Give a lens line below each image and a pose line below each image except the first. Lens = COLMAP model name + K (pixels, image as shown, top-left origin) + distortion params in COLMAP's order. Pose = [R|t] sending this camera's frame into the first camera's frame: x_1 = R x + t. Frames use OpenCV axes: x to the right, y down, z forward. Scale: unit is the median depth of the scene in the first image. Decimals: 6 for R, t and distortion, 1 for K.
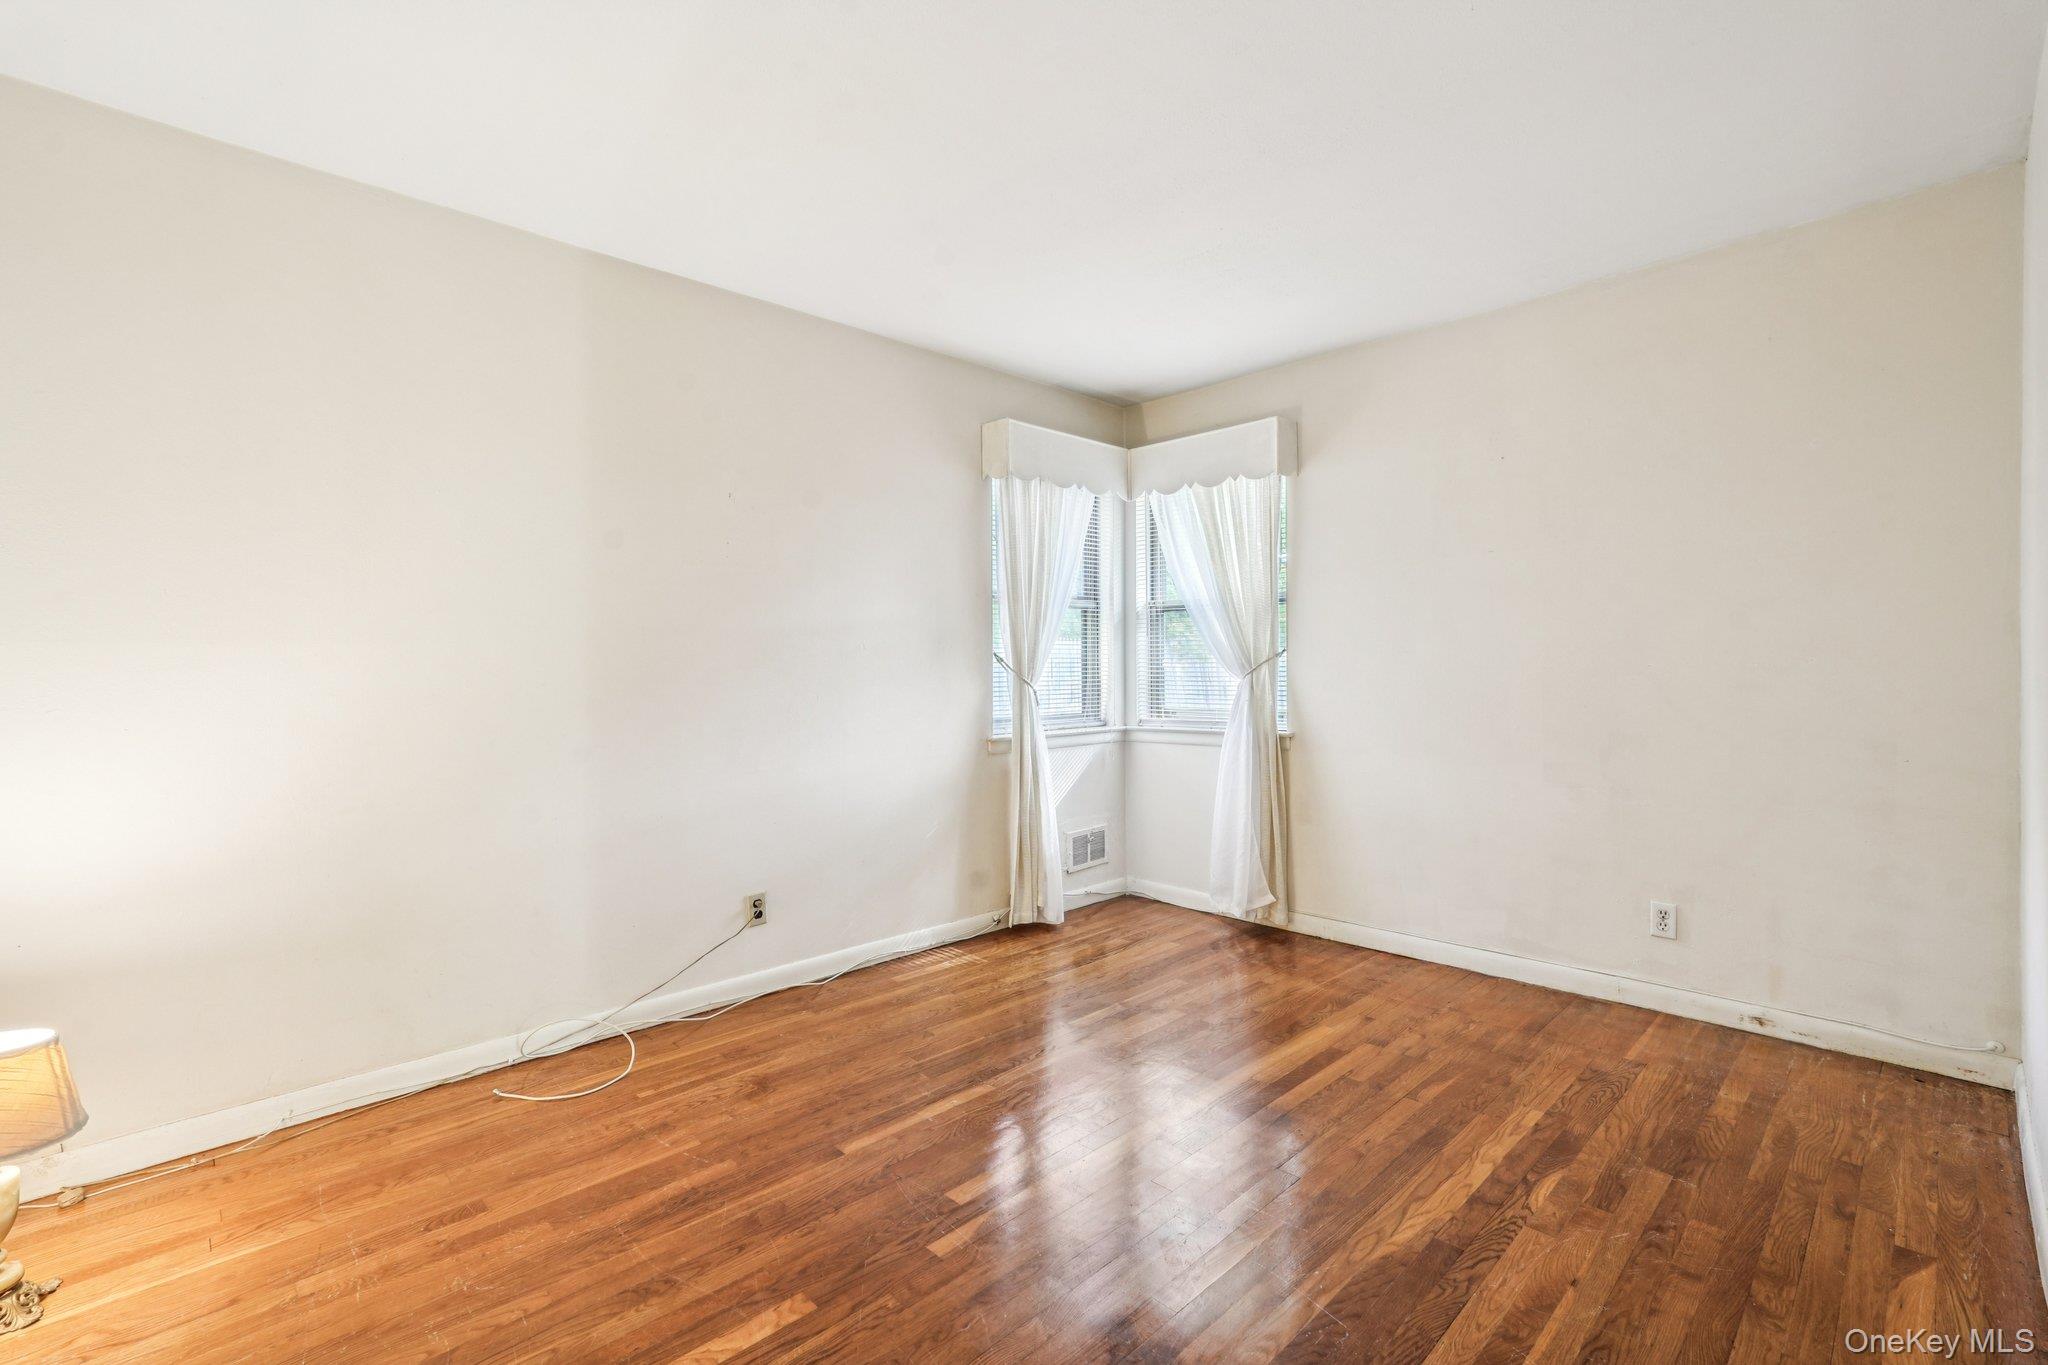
lens RADIAL K [[911.9, 0, 1026.1], [0, 911.9, 675.1], [0, 0, 1]] dist [-0.014206, 0.007301]
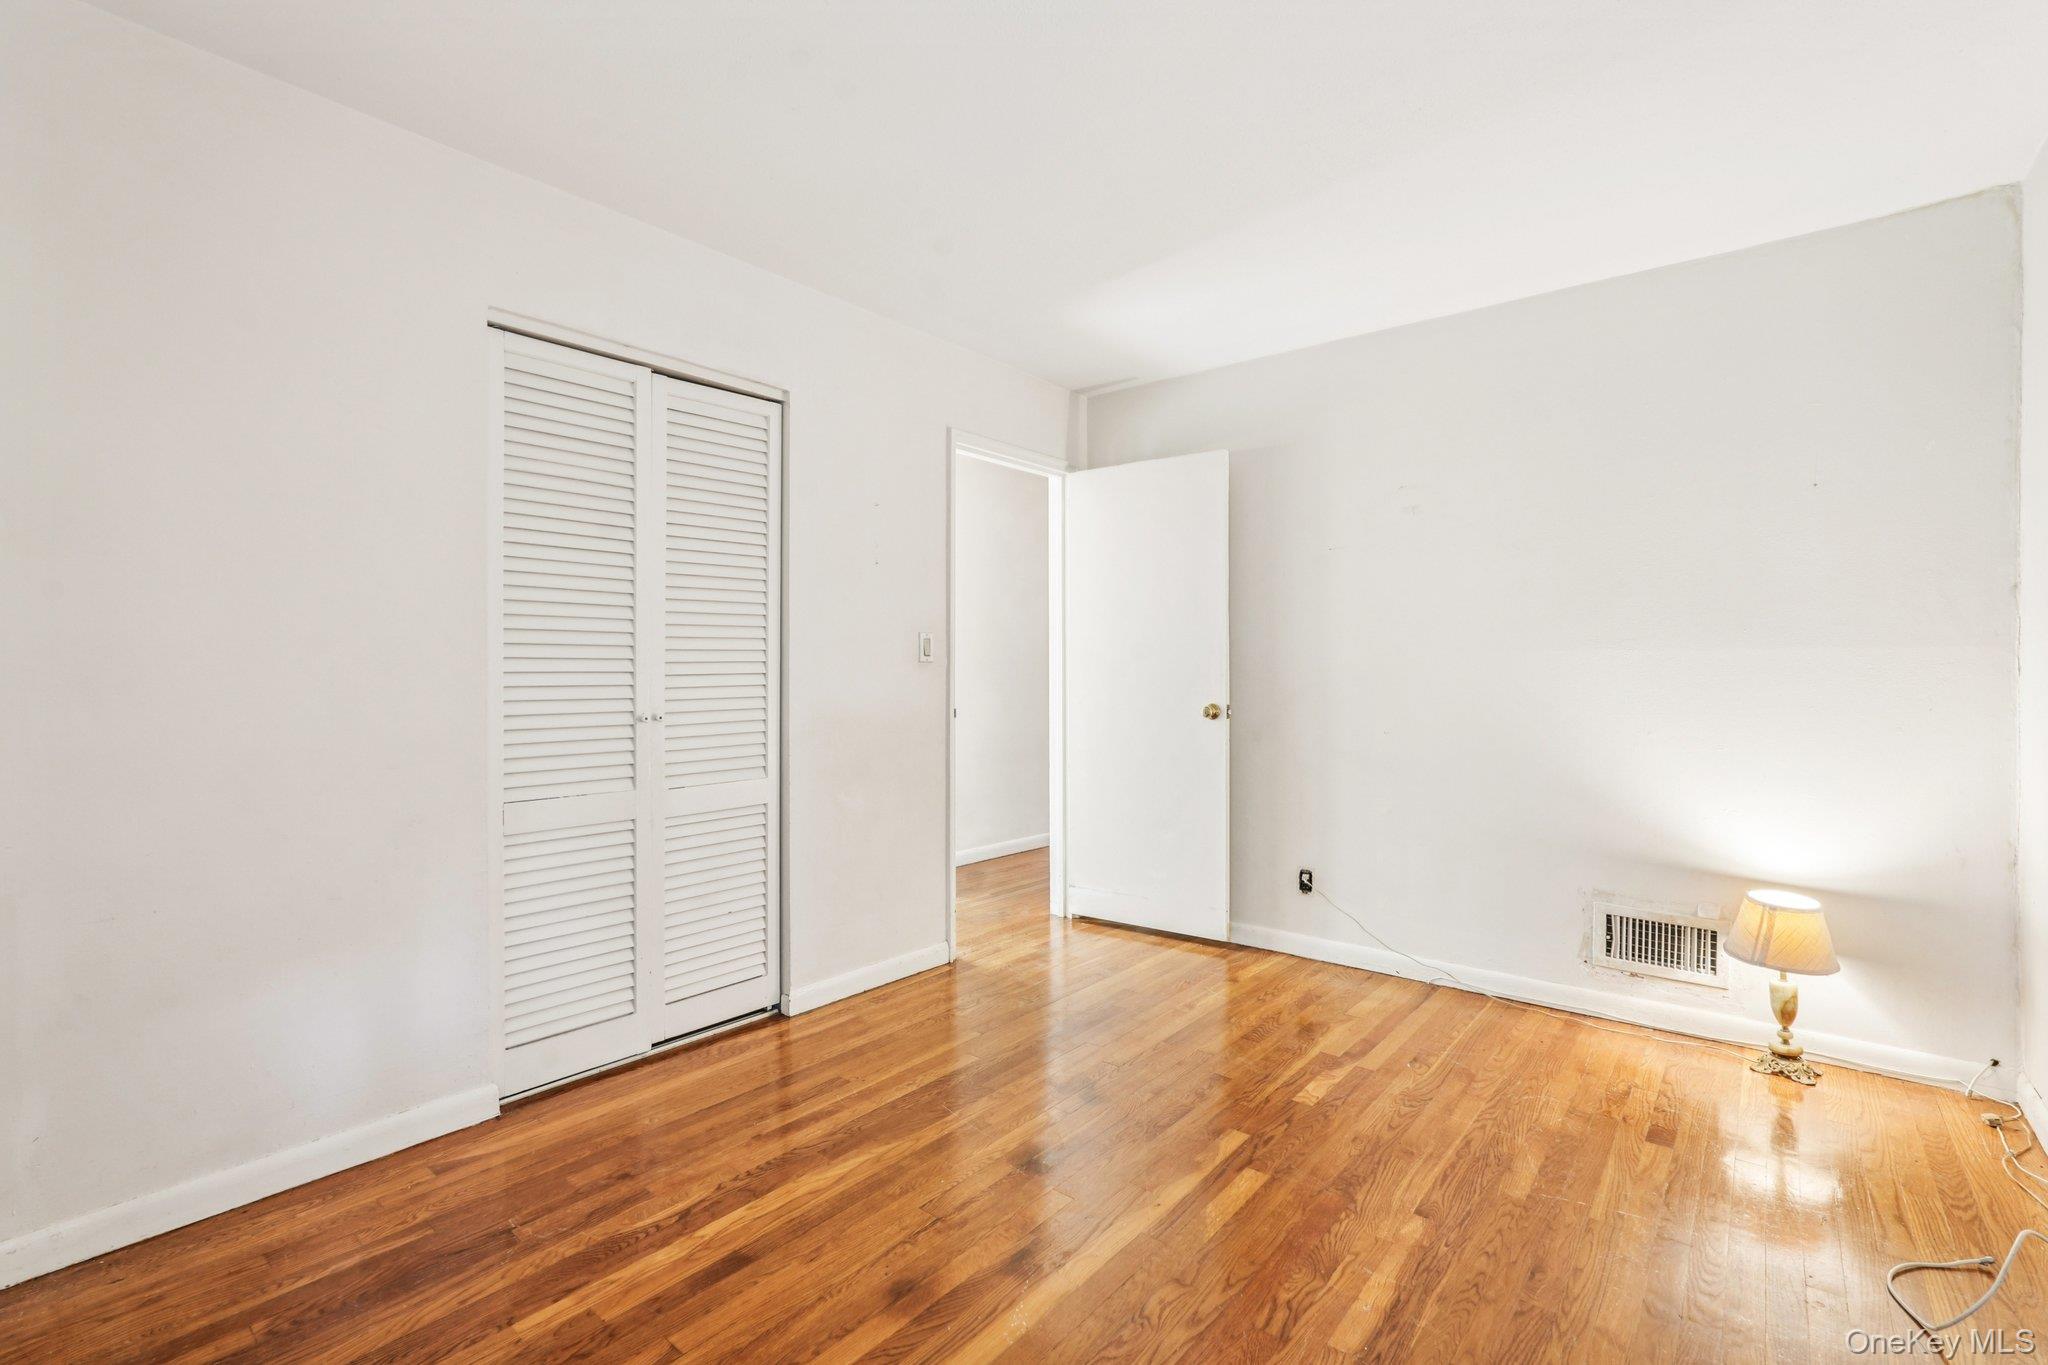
lens RADIAL K [[911.9, 0, 1022.3], [0, 911.9, 676.1], [0, 0, 1]] dist [-0.014206, 0.007301]
pose [[-0.994863, 0.008097, -0.100902, 0.297661], [0.006972, 0.999910, 0.011497, -0.016212], [0.100986, 0.010735, -0.994830, 2.033077]]
